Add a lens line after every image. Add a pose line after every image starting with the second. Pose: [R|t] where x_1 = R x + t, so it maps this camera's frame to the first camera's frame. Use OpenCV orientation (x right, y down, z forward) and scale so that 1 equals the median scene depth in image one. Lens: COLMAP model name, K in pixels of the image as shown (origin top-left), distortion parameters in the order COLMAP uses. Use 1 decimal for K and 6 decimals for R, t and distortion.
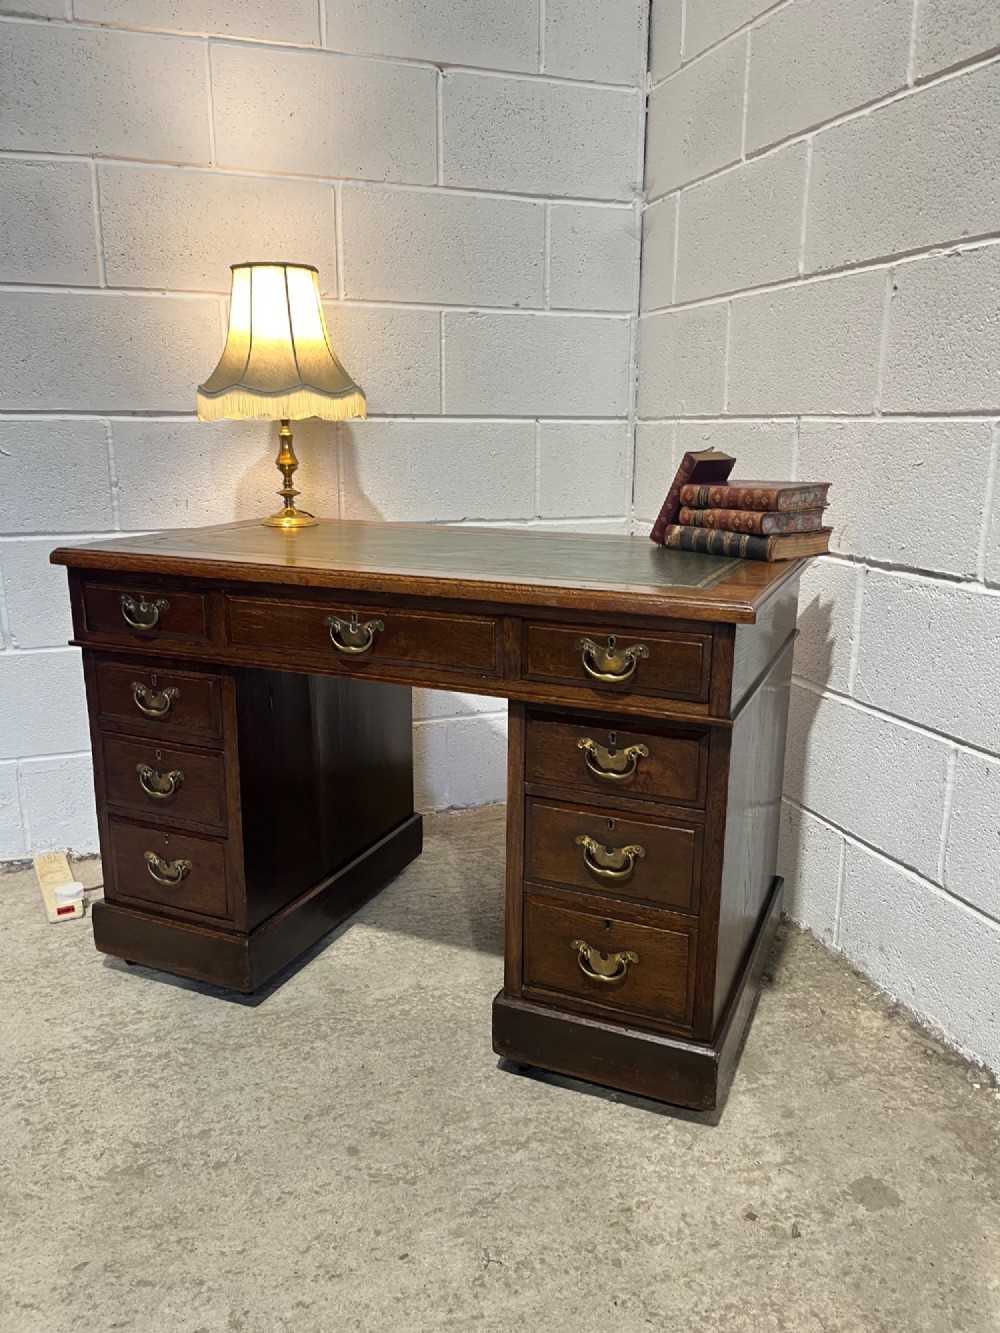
lens RADIAL K [[1010.7, 0, 510.9], [0, 1010.7, 672.4], [0, 0, 1]] dist [0.064413, -0.093590]
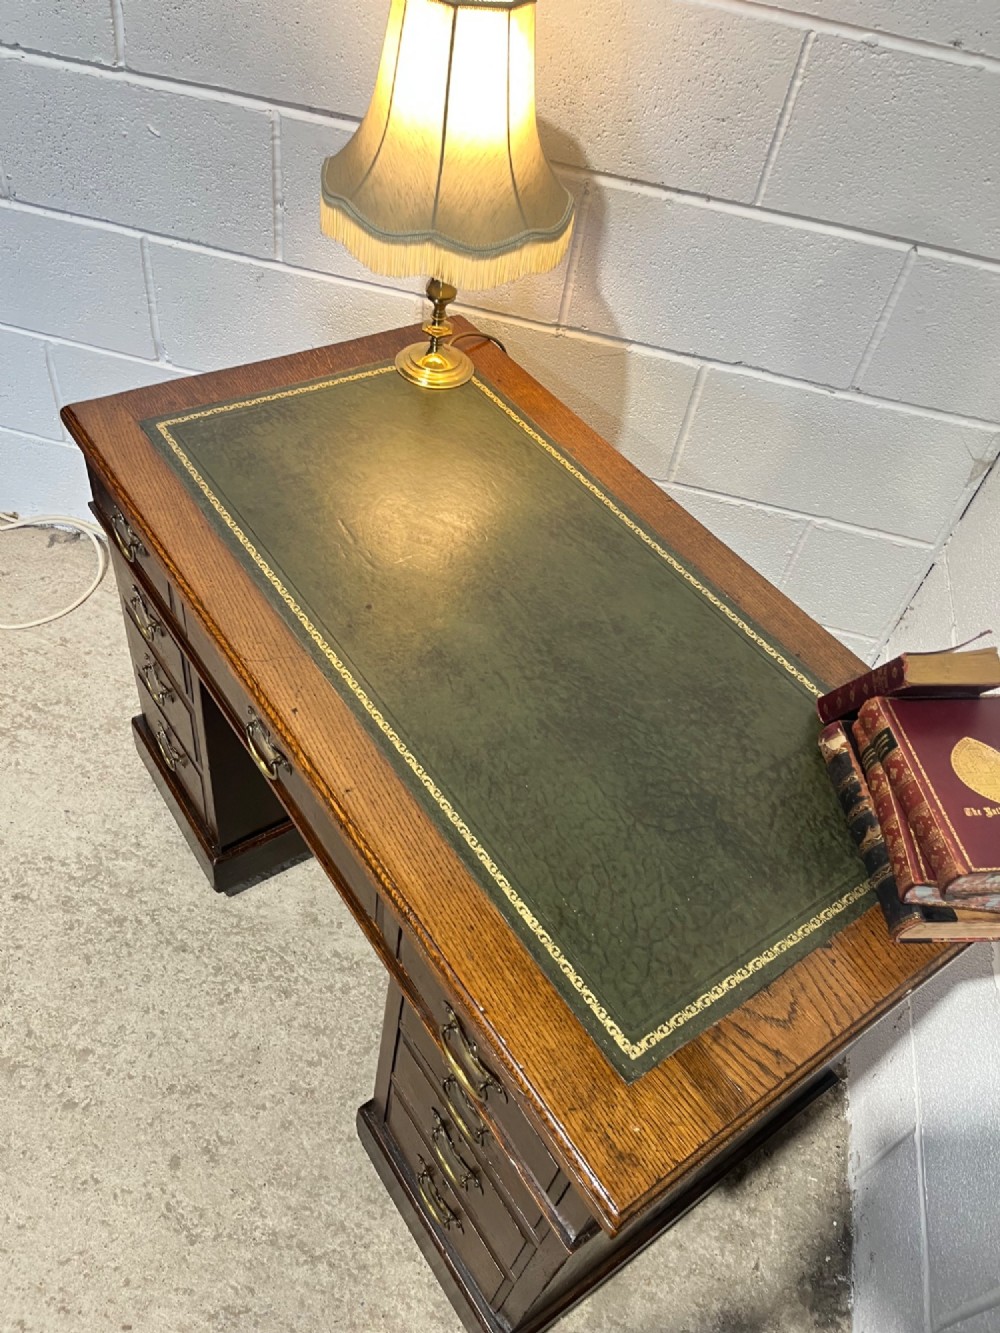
lens RADIAL K [[1010.7, 0, 490.1], [0, 1010.7, 657.8], [0, 0, 1]] dist [0.064413, -0.093590]
pose [[0.841746, 0.455160, -0.290333, 0.147949], [-0.245516, 0.801683, 0.545001, -0.476040], [0.480817, -0.387471, 0.786563, 0.462053]]
